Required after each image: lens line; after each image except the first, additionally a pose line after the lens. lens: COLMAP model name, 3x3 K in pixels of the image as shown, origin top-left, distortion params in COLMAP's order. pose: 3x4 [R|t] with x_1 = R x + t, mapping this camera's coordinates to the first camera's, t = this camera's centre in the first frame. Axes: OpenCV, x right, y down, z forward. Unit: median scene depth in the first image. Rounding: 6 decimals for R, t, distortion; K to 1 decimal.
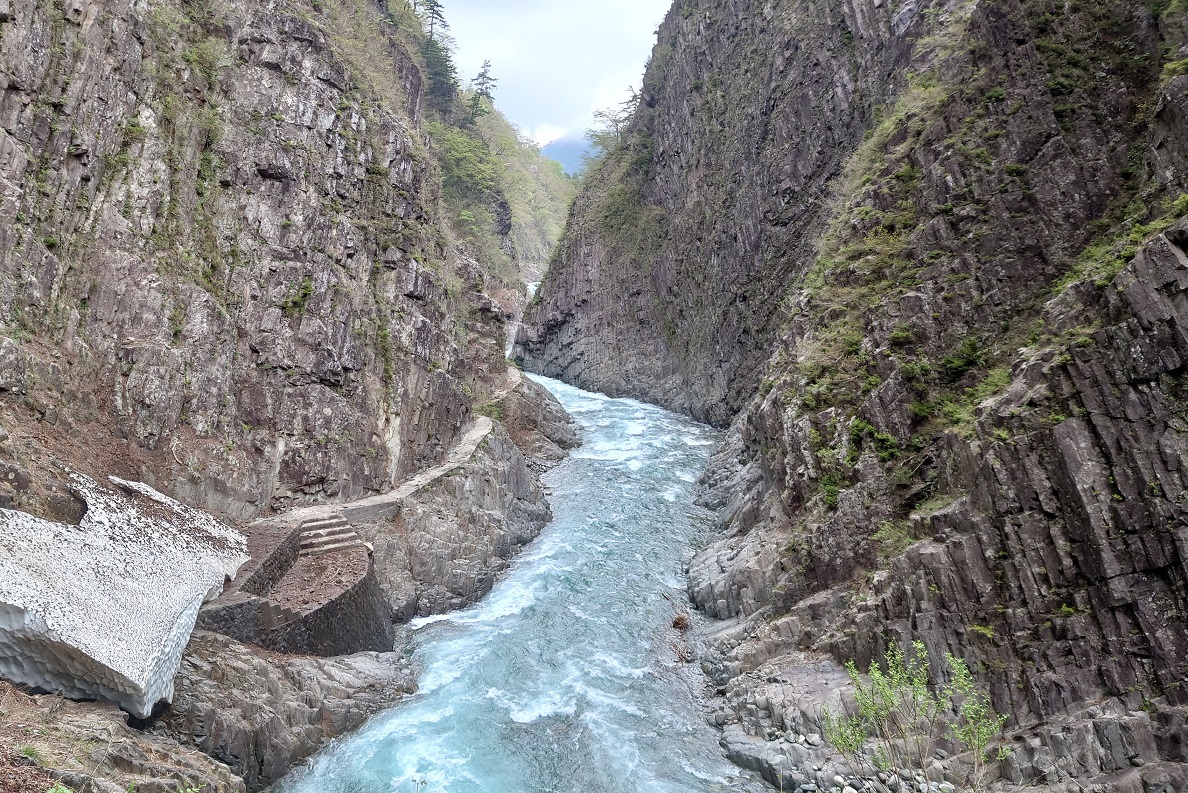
lens RADIAL K [[991.1, 0, 487.7], [0, 991.1, 394.7], [0, 0, 1]] dist [0.067752, -0.006798]
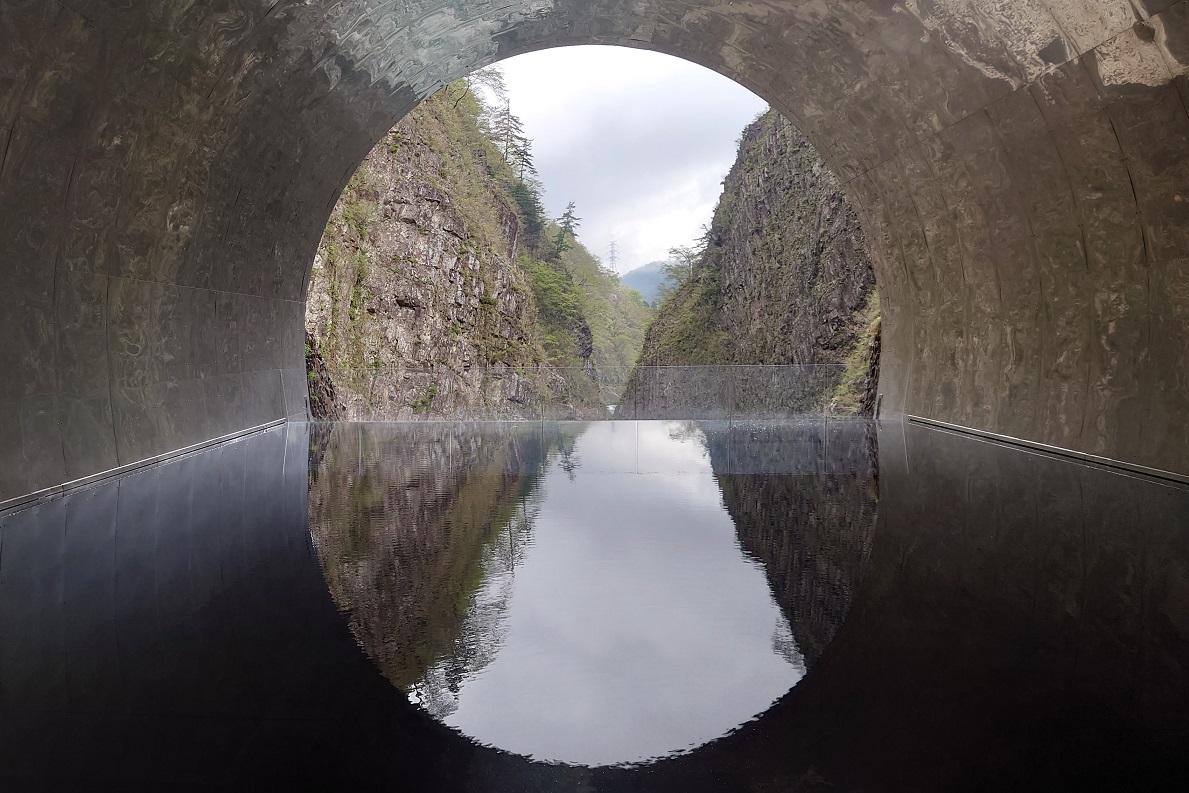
lens RADIAL K [[1033.3, 0, 515.5], [0, 1033.3, 395.9], [0, 0, 1]] dist [0.076544, -0.002542]
pose [[0.998812, 0.010861, -0.047511, -0.013850], [-0.016793, 0.991851, -0.126292, 0.057003], [0.045753, 0.126940, 0.990855, -0.271911]]
